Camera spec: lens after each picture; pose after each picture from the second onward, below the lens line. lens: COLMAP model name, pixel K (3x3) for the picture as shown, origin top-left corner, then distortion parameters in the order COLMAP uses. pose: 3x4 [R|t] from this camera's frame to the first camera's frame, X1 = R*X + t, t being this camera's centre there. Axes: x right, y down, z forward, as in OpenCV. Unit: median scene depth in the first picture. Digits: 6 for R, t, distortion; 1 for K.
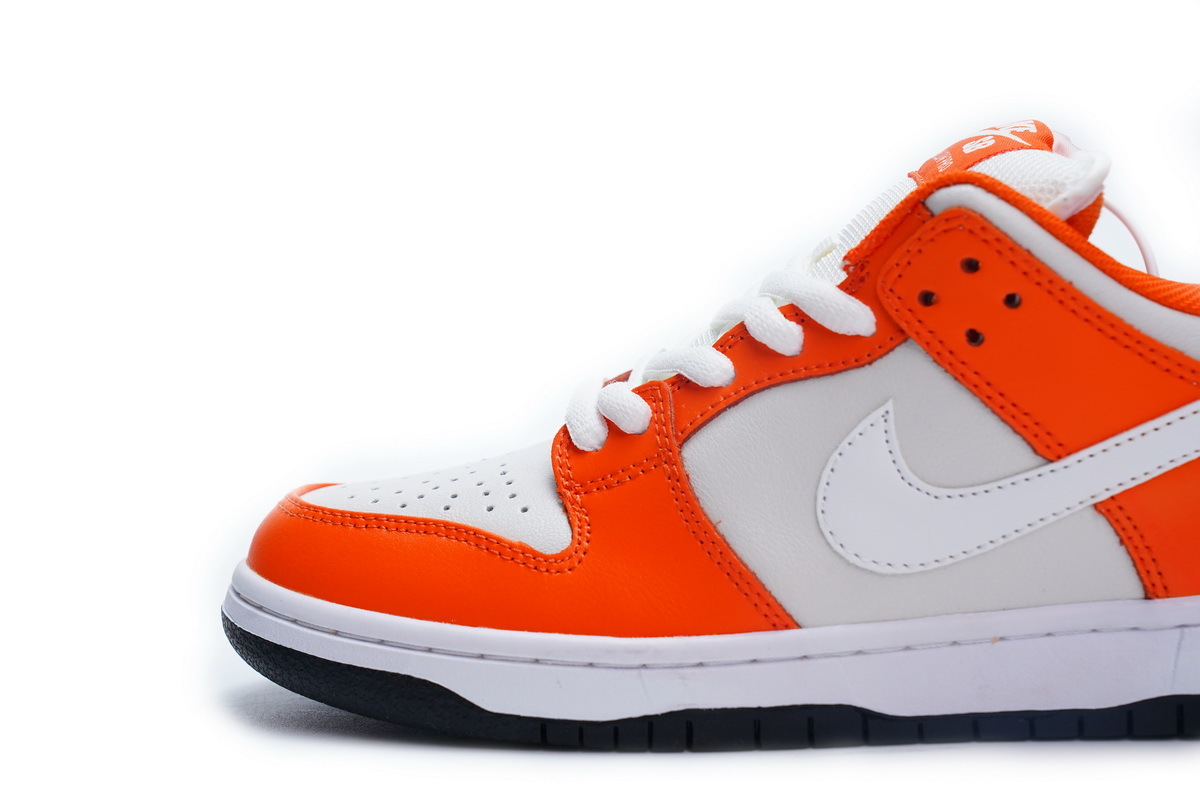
lens RADIAL K [[2277.0, 0, 592.7], [0, 2277.0, 399.7], [0, 0, 1]] dist [0.208082, 0.000000]
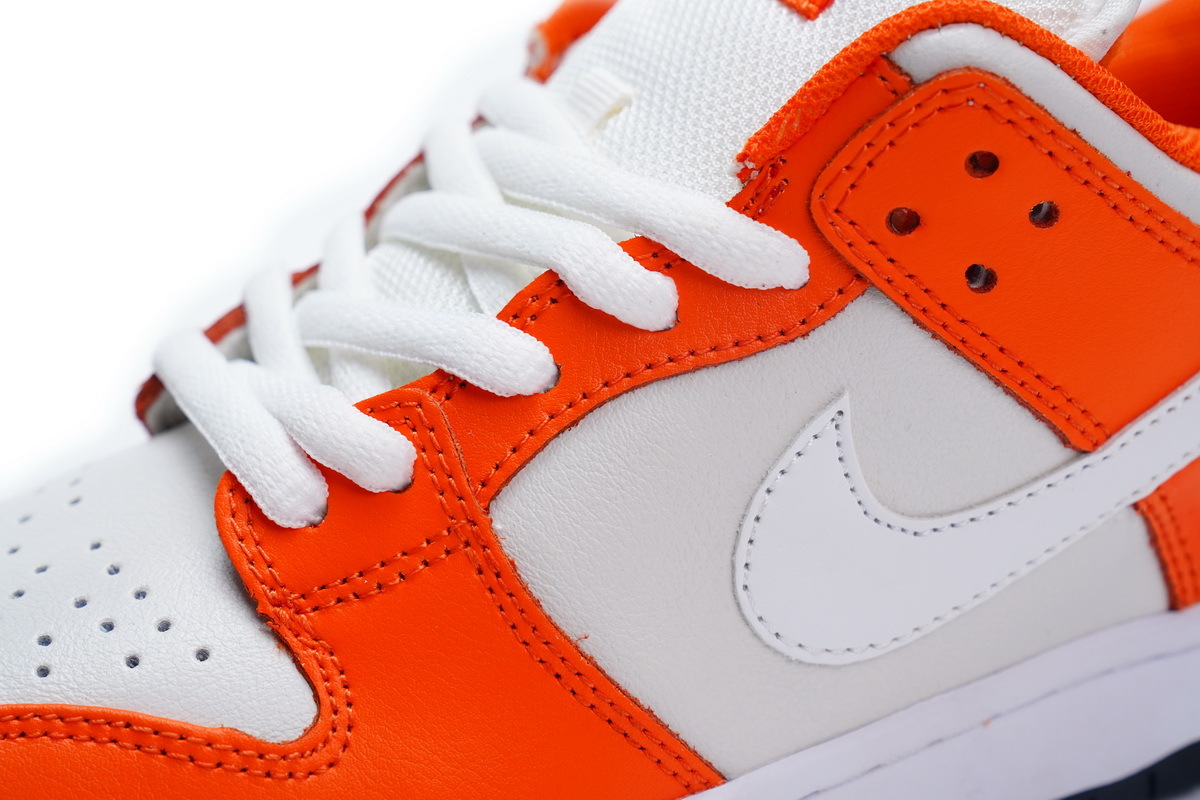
lens RADIAL K [[2277.0, 0, 607.6], [0, 2277.0, 389.1], [0, 0, 1]] dist [0.208082, 0.000000]
pose [[0.892818, -0.169261, 0.417404, -0.171610], [0.075487, 0.969828, 0.231809, -0.142272], [-0.444046, -0.175455, 0.878657, 0.501509]]
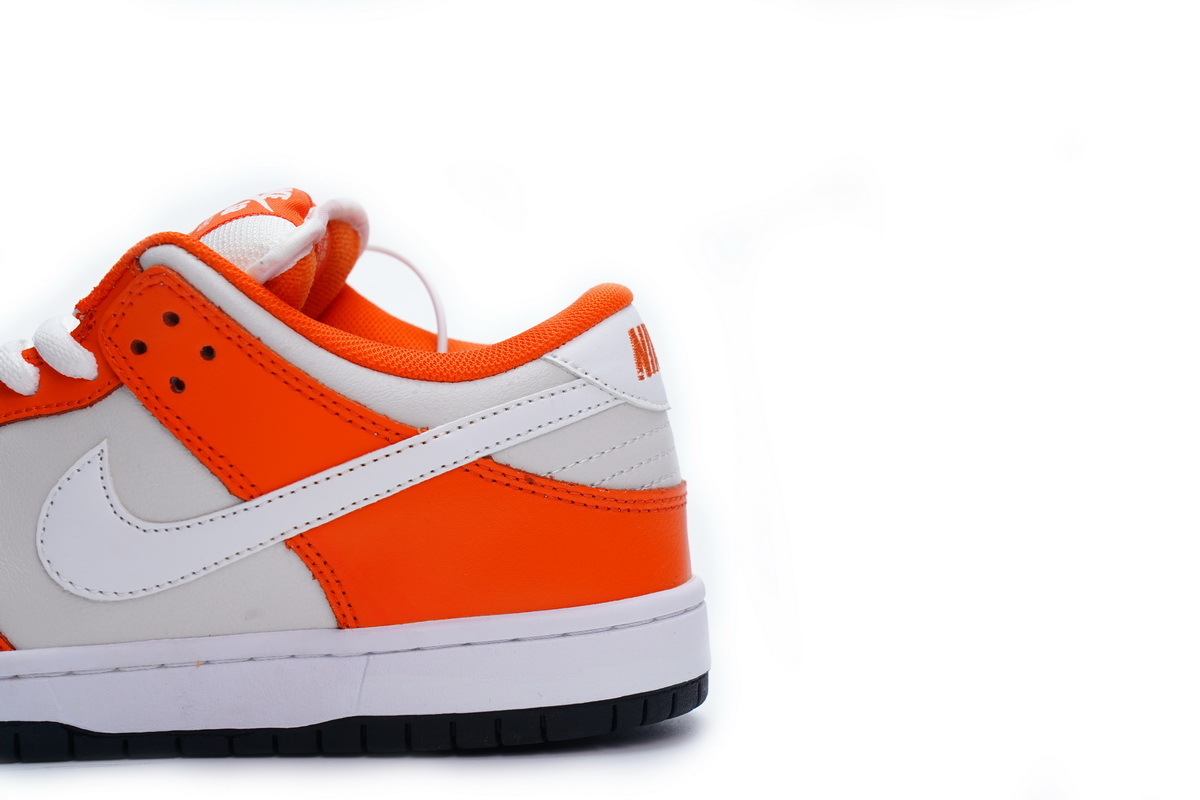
lens RADIAL K [[2277.0, 0, 608.0], [0, 2277.0, 400.3], [0, 0, 1]] dist [0.208082, 0.000000]
pose [[0.998572, 0.036299, 0.039197, 0.322127], [-0.035744, 0.999252, -0.014759, -0.010897], [-0.039703, 0.013337, 0.999123, -0.096711]]
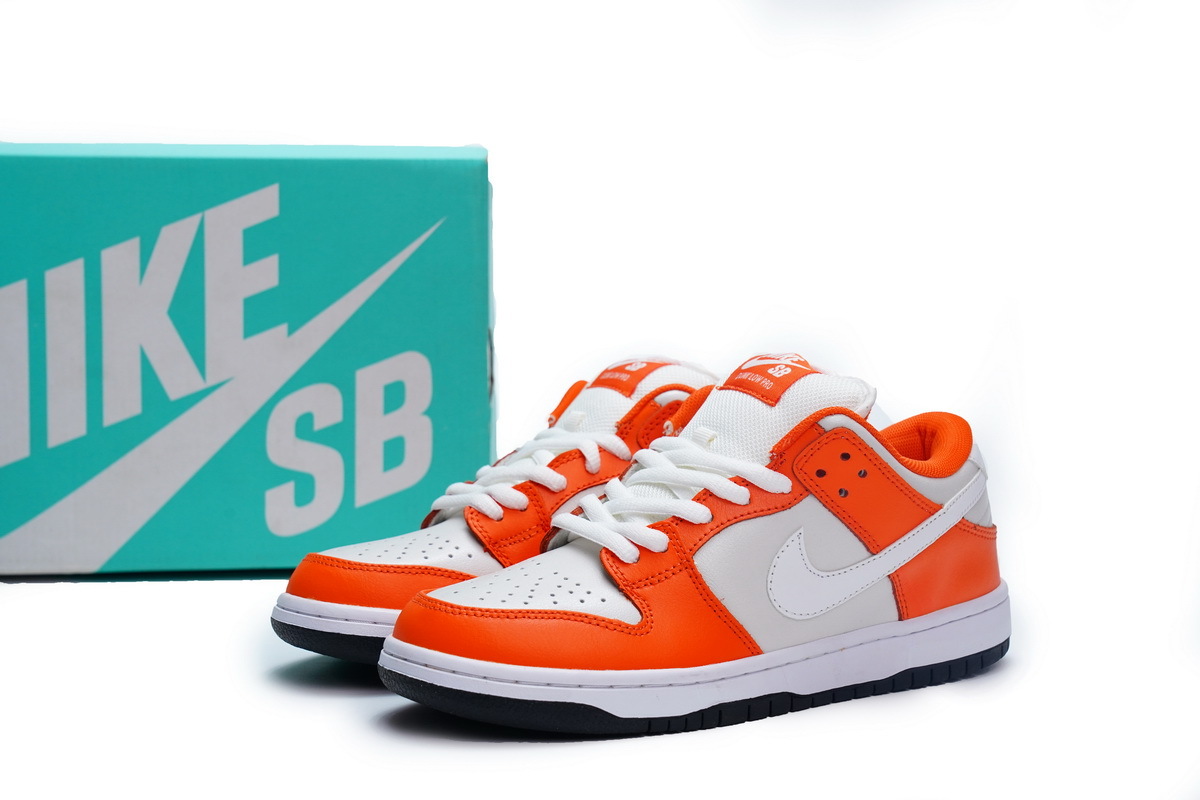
lens RADIAL K [[2098.8, 0, 600.2], [0, 2098.8, 360.0], [0, 0, 1]] dist [0.289740, 0.000000]
pose [[0.831152, -0.022297, 0.555598, -0.966876], [0.026761, 0.999642, 0.000084, -0.141665], [-0.555401, 0.014799, 0.831451, -0.356579]]
